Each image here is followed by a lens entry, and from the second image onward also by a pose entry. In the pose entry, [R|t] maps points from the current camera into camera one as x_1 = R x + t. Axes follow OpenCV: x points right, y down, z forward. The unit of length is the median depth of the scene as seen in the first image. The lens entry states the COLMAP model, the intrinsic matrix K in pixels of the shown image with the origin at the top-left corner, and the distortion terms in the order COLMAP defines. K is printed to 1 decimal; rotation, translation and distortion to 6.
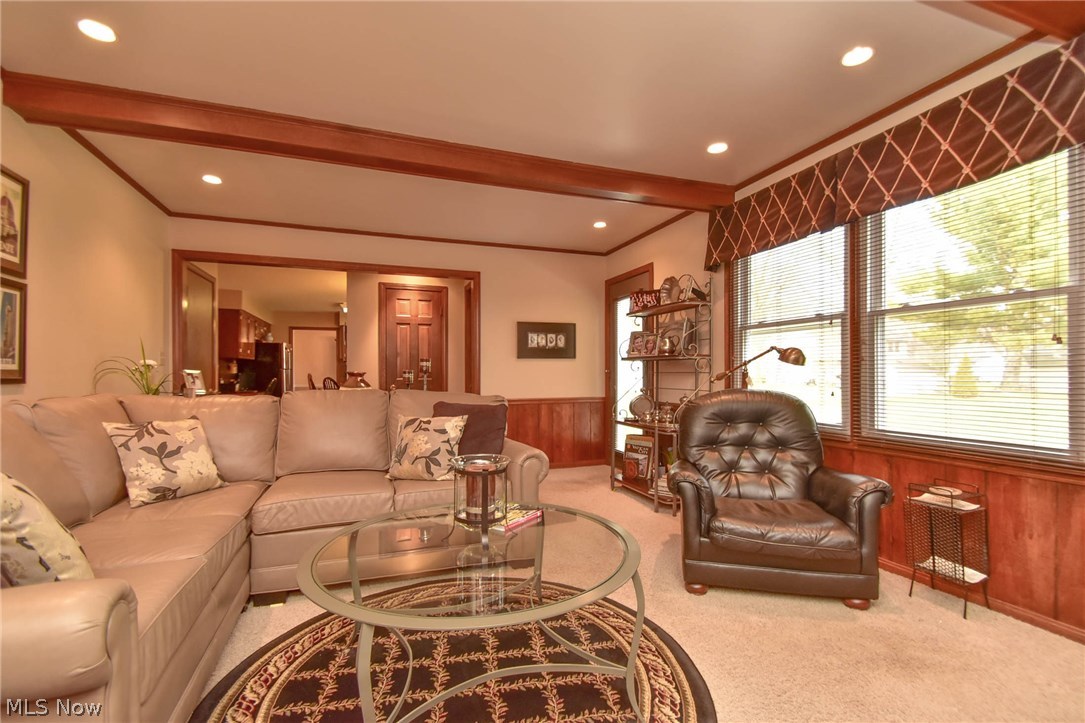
lens RADIAL K [[483.5, 0, 542.8], [0, 483.5, 367.1], [0, 0, 1]] dist [0.001602, 0.000089]
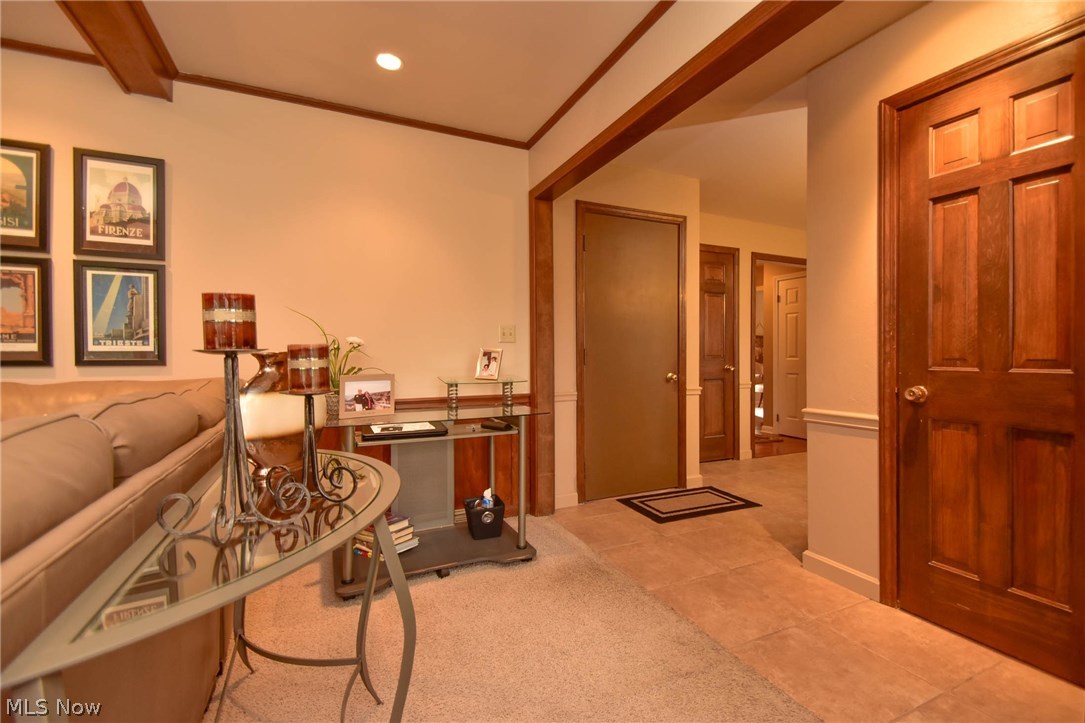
lens RADIAL K [[483.5, 0, 546.8], [0, 483.5, 359.9], [0, 0, 1]] dist [0.001602, 0.000089]
pose [[0.097155, 0.007506, -0.995241, 0.002756], [0.012341, 0.999886, 0.008746, 0.024690], [0.995193, -0.013132, 0.097051, 1.697355]]
